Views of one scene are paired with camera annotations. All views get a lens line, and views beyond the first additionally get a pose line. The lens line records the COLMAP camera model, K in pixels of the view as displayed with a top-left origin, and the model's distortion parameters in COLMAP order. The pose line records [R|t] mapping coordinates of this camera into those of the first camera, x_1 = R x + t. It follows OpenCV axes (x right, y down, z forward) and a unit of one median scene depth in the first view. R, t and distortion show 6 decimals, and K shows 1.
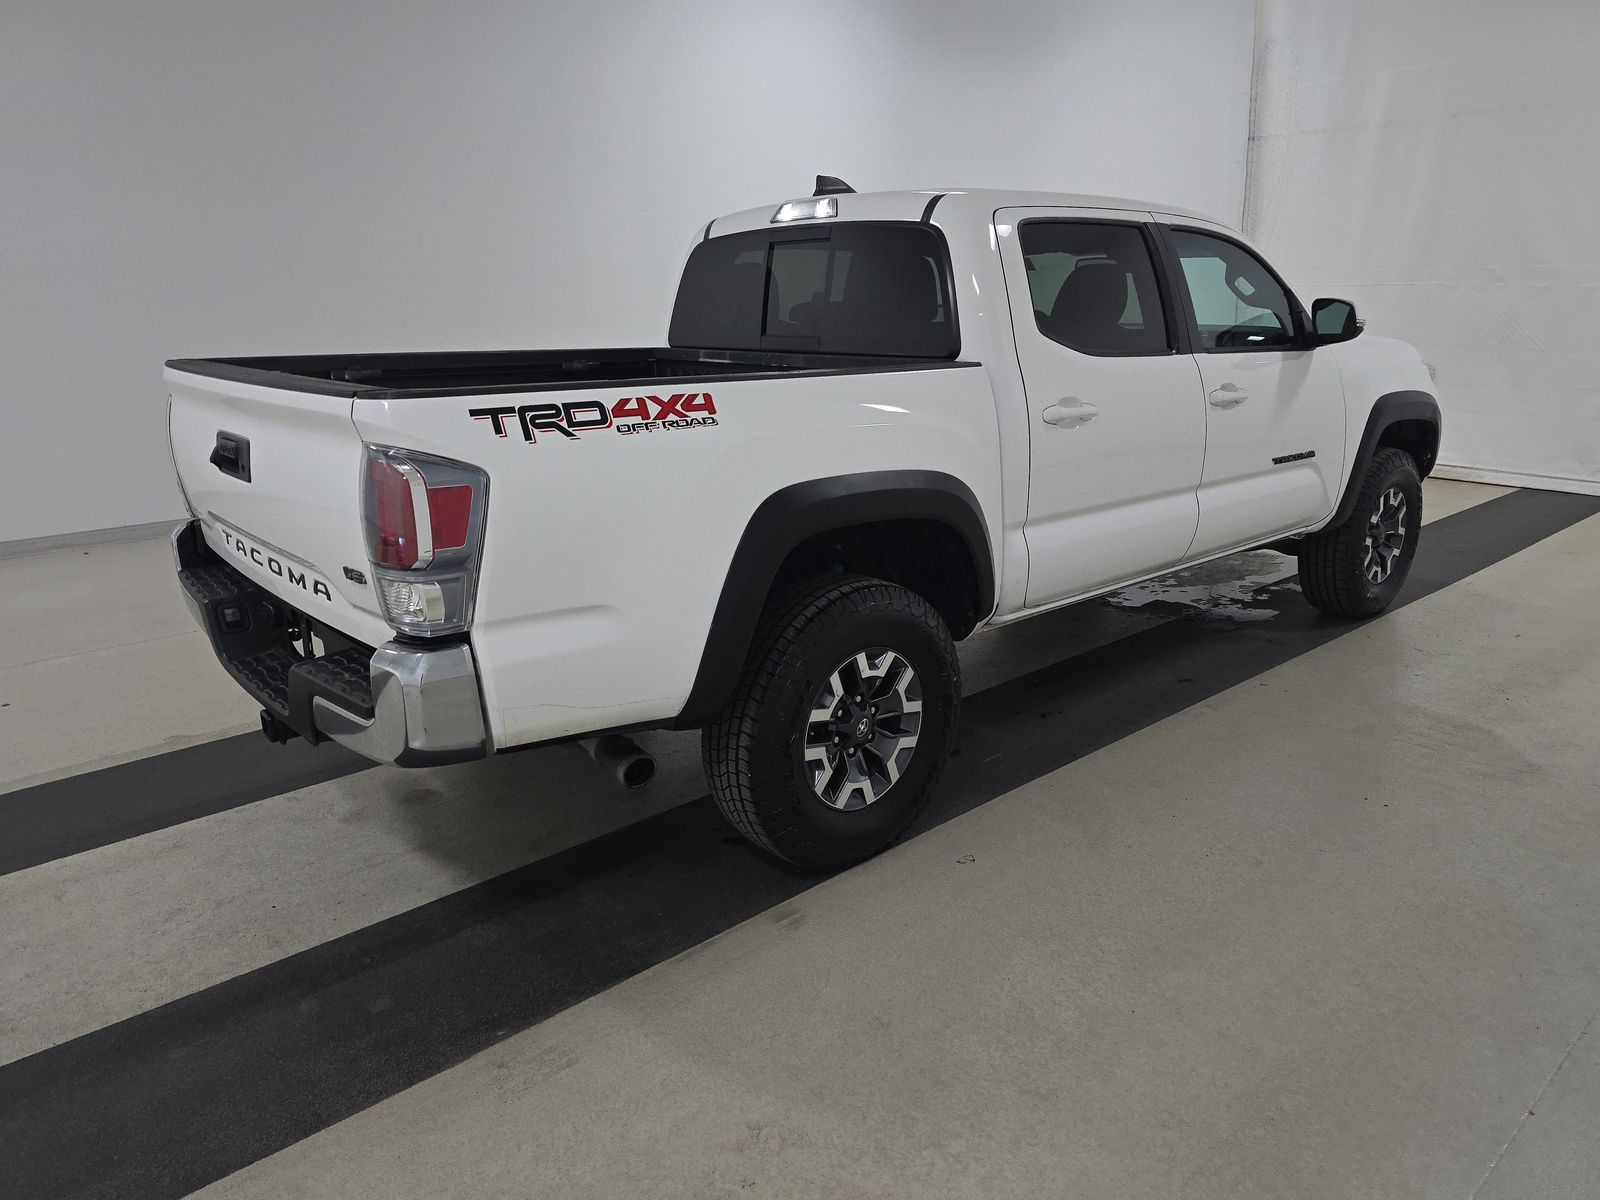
lens RADIAL K [[1063.4, 0, 800.9], [0, 1063.4, 588.1], [0, 0, 1]] dist [0.023004, 0.001689]
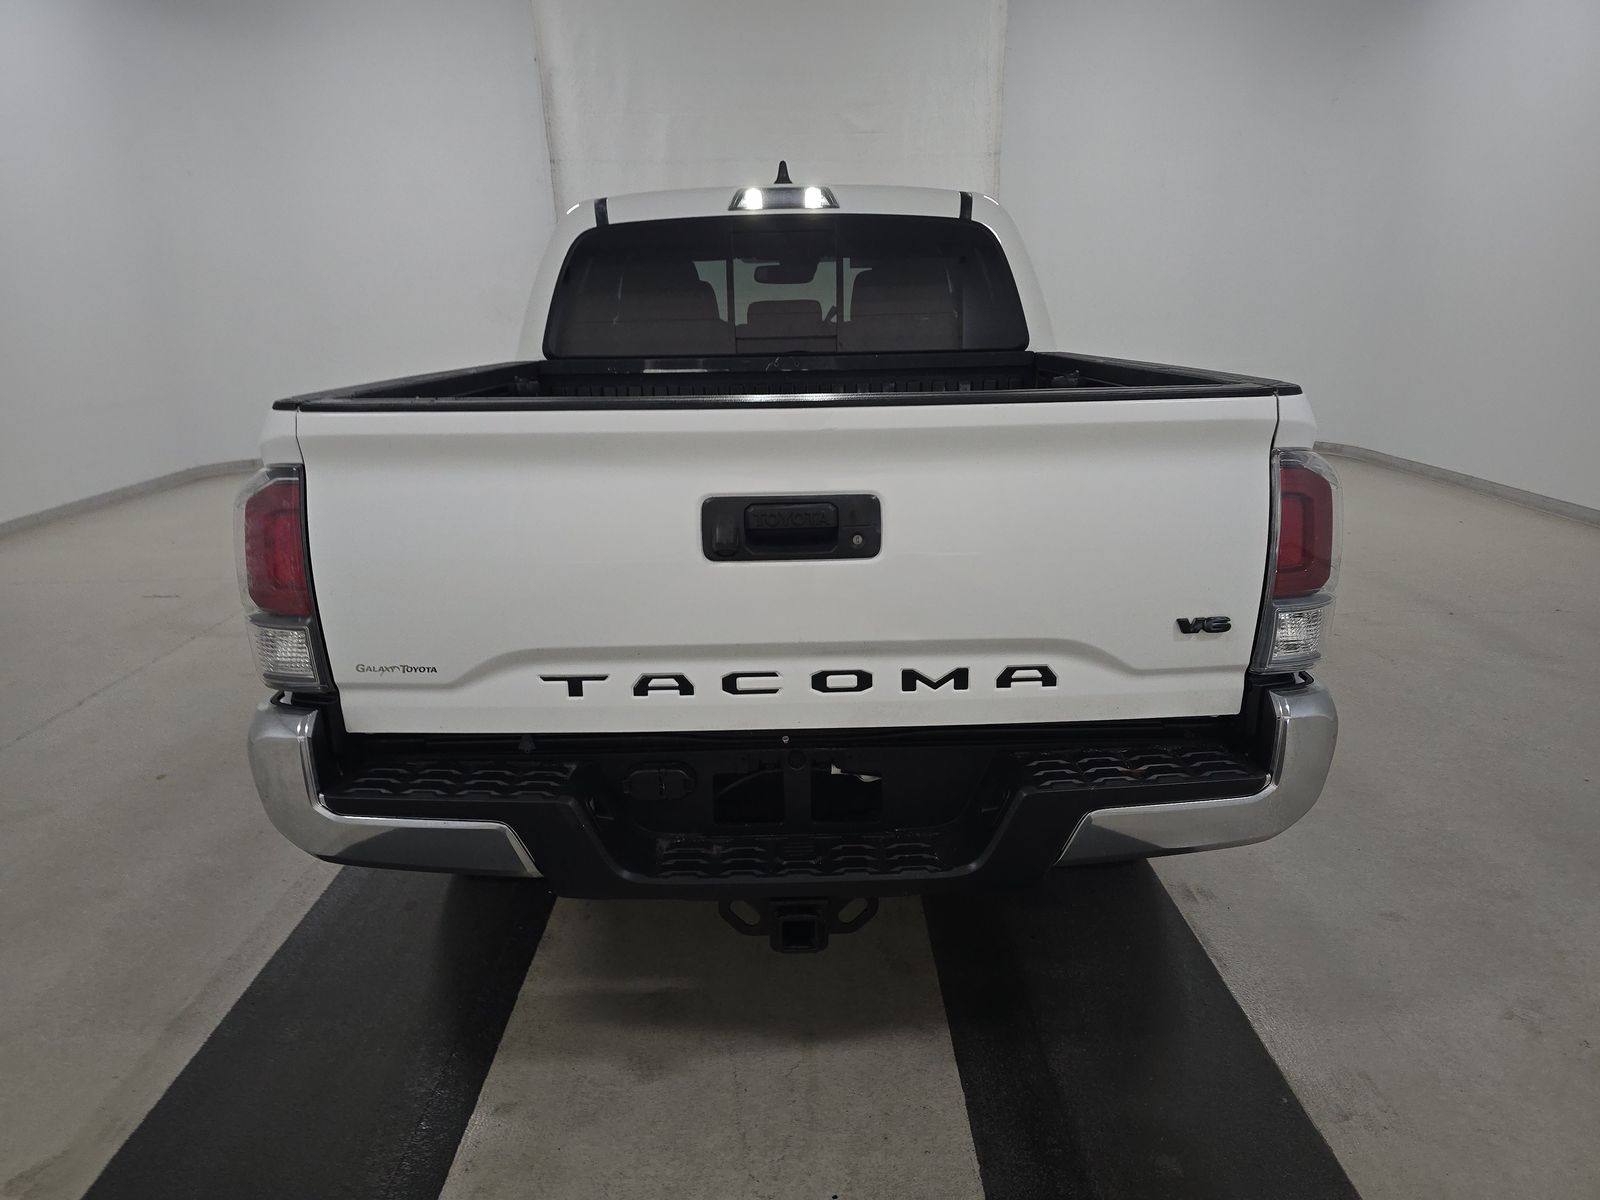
lens RADIAL K [[1072.7, 0, 800.0], [0, 1072.7, 600.0], [0, 0, 1]] dist [0.024811, -0.001251]
pose [[0.654262, -0.196747, 0.730227, -0.753354], [0.206479, 0.975354, 0.077793, -0.096226], [-0.727535, 0.099880, 0.678761, 0.431283]]
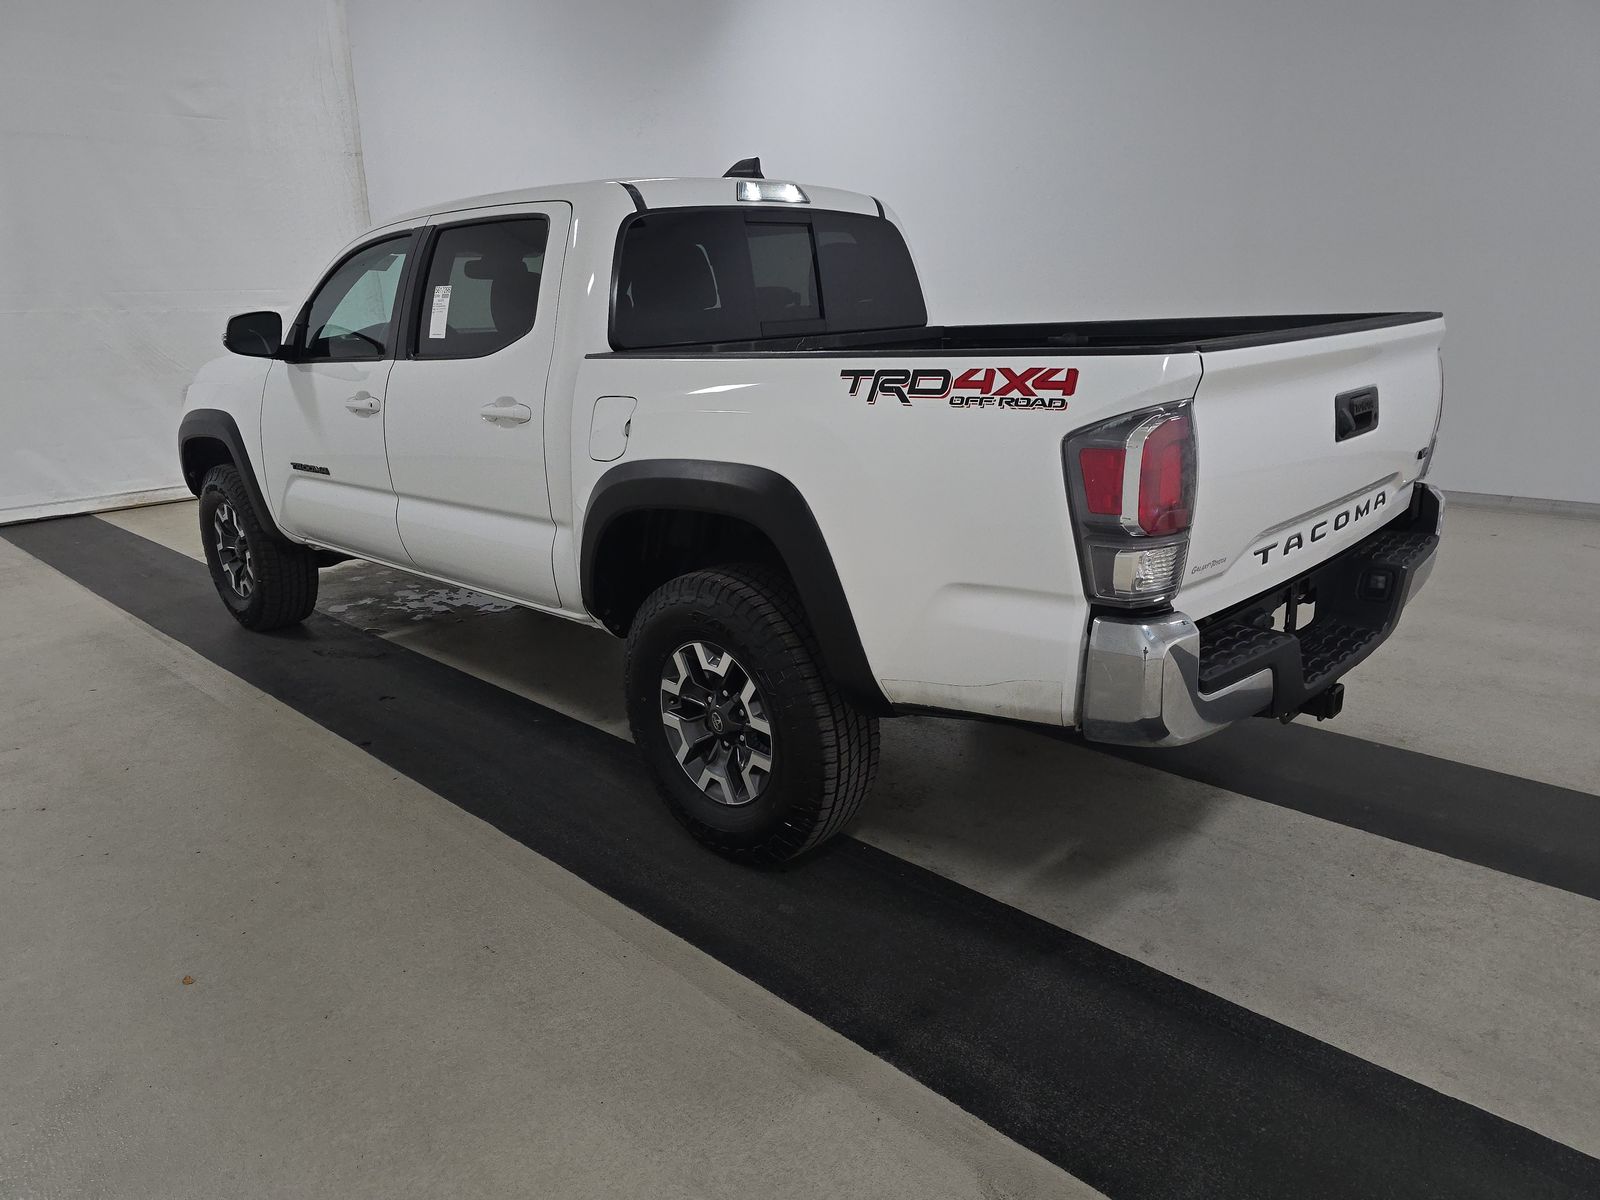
lens RADIAL K [[1063.4, 0, 800.9], [0, 1063.4, 588.1], [0, 0, 1]] dist [0.023004, 0.001689]
pose [[-0.071940, -0.248329, 0.966001, -1.087643], [0.299621, 0.918397, 0.258405, -0.279279], [-0.951342, 0.308024, 0.008335, 1.135081]]
